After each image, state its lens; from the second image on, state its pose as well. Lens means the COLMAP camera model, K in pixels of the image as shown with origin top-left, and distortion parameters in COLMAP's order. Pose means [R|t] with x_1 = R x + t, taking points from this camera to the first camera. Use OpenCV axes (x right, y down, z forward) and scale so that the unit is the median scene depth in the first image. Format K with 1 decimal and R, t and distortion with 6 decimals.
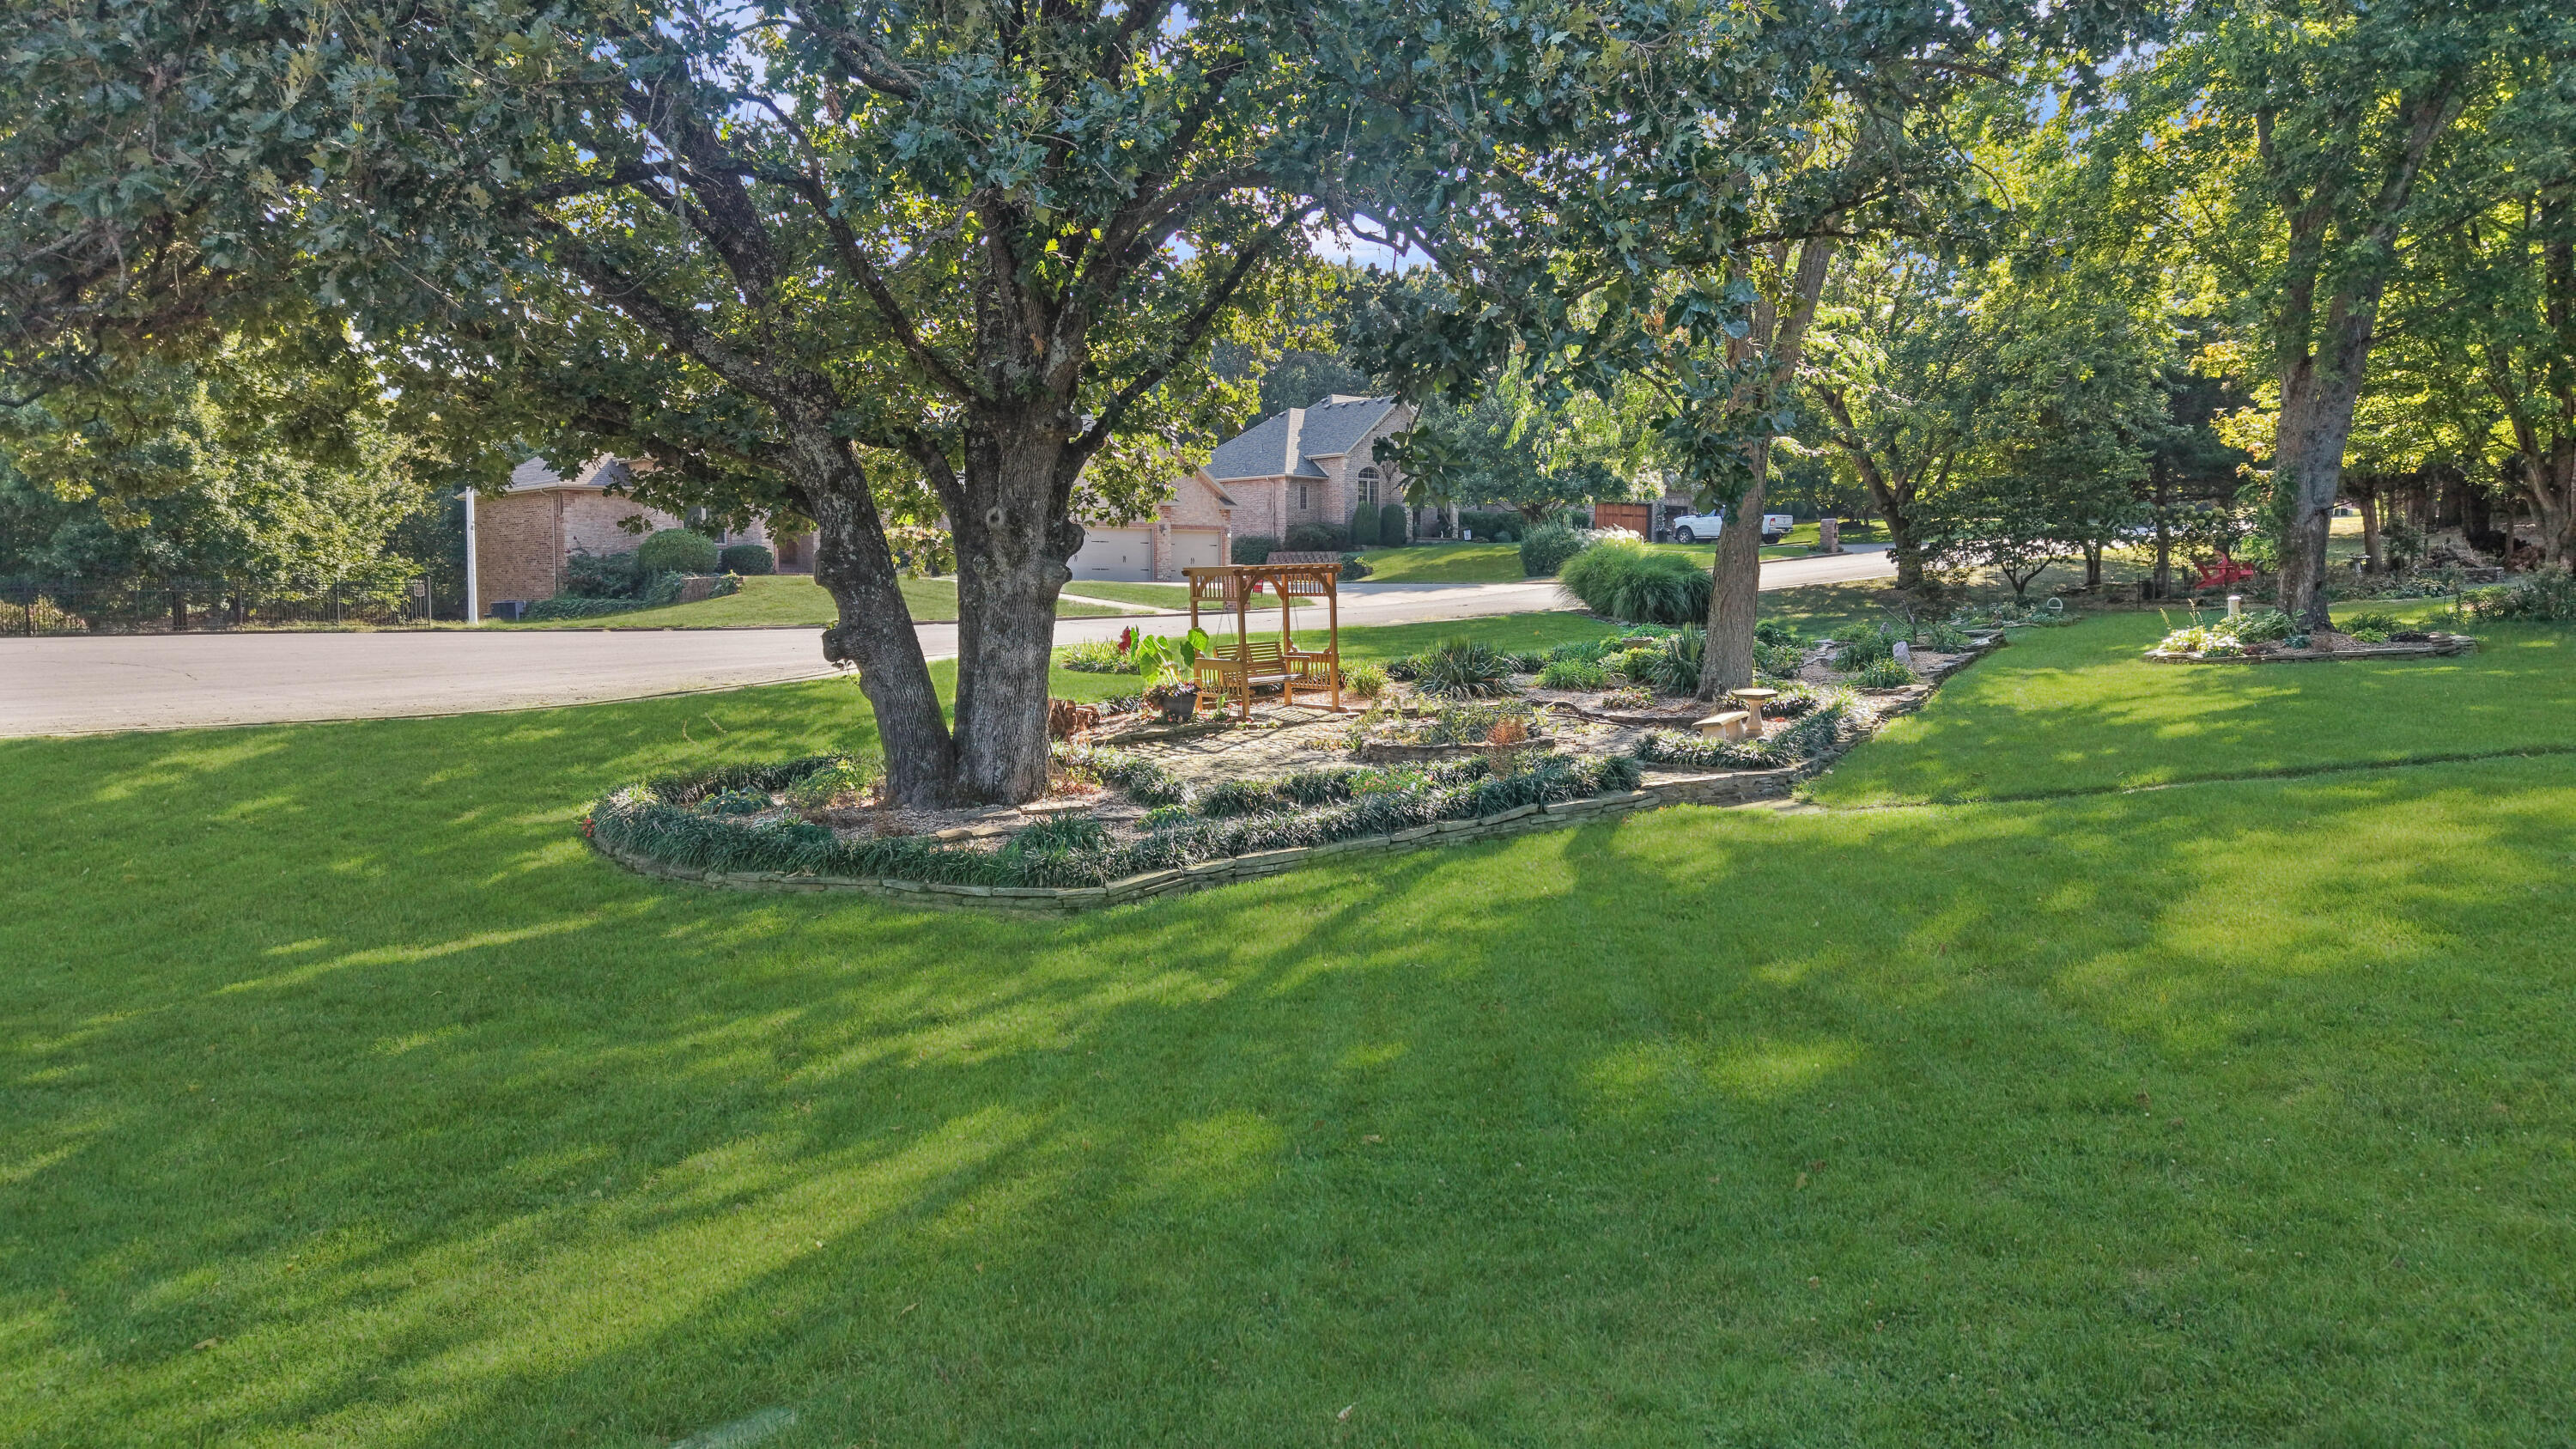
lens RADIAL K [[1746.3, 0, 1288.4], [0, 1746.3, 730.2], [0, 0, 1]] dist [0.003074, -0.003535]
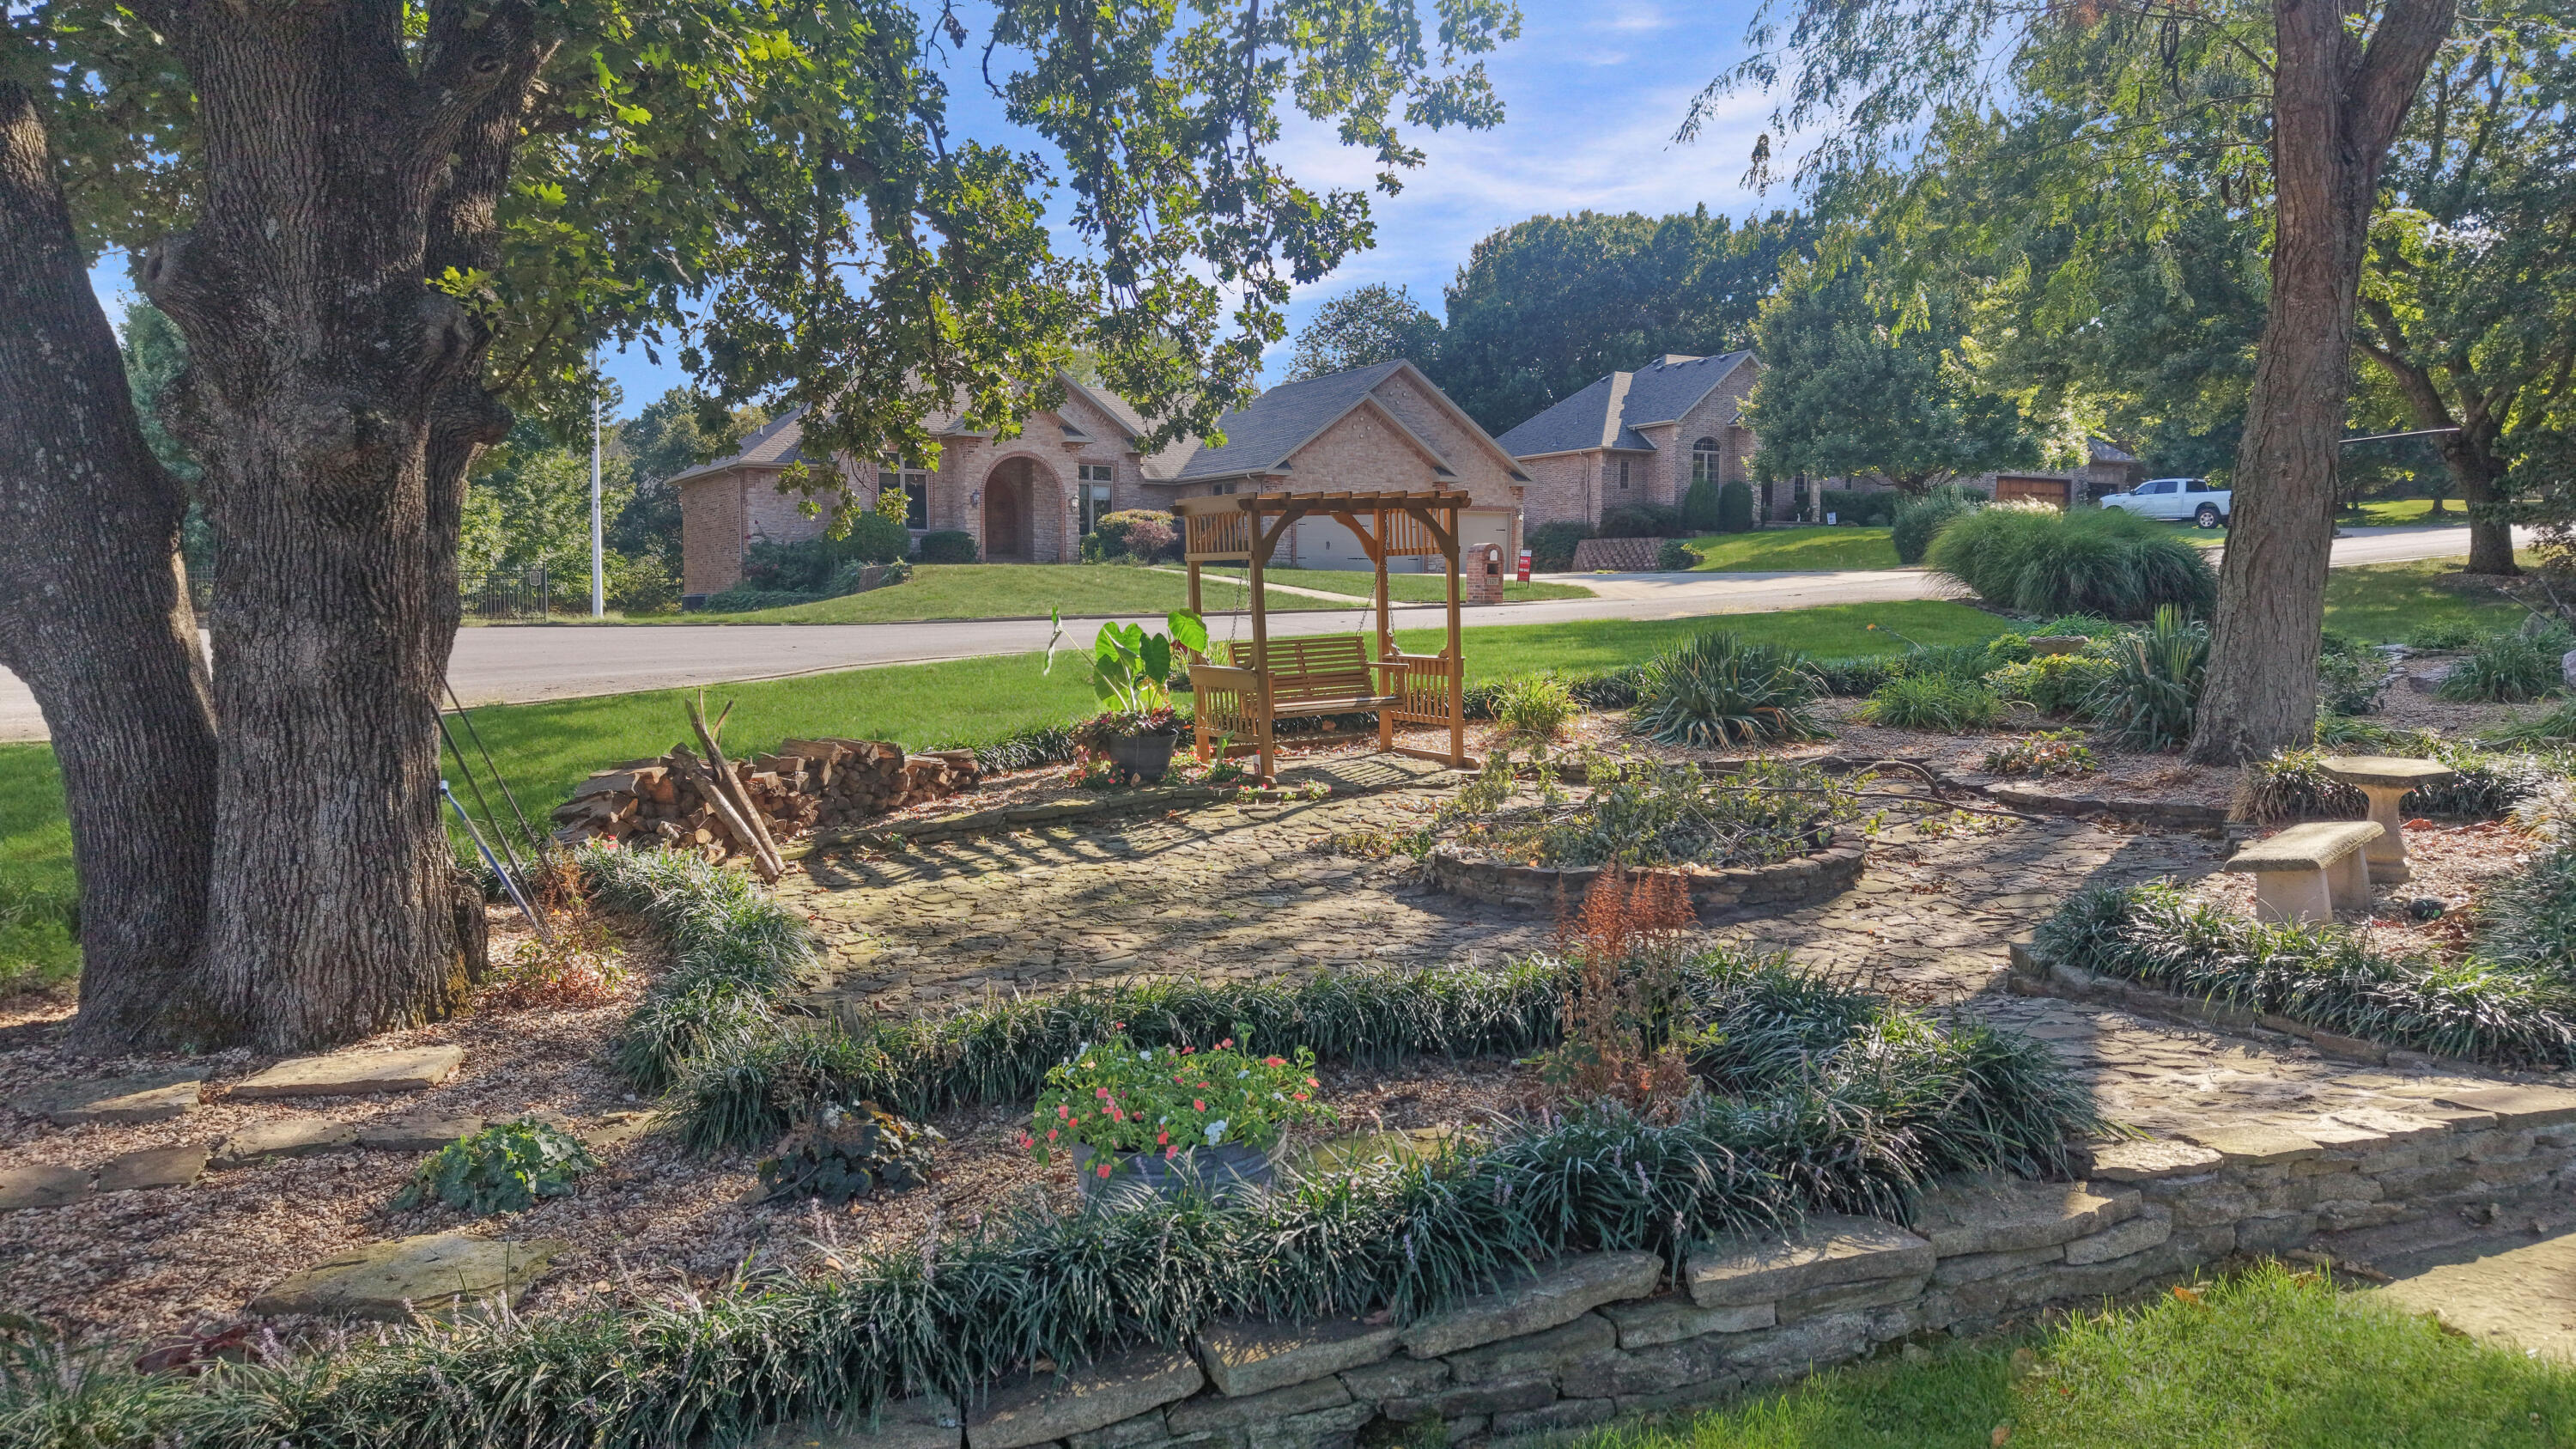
lens RADIAL K [[1746.3, 0, 1283.1], [0, 1746.3, 701.4], [0, 0, 1]] dist [0.003074, -0.003535]
pose [[0.976820, 0.014729, -0.213557, 0.080035], [-0.018933, 0.999665, -0.017653, -0.018236], [0.213225, 0.021287, 0.976771, 0.416115]]
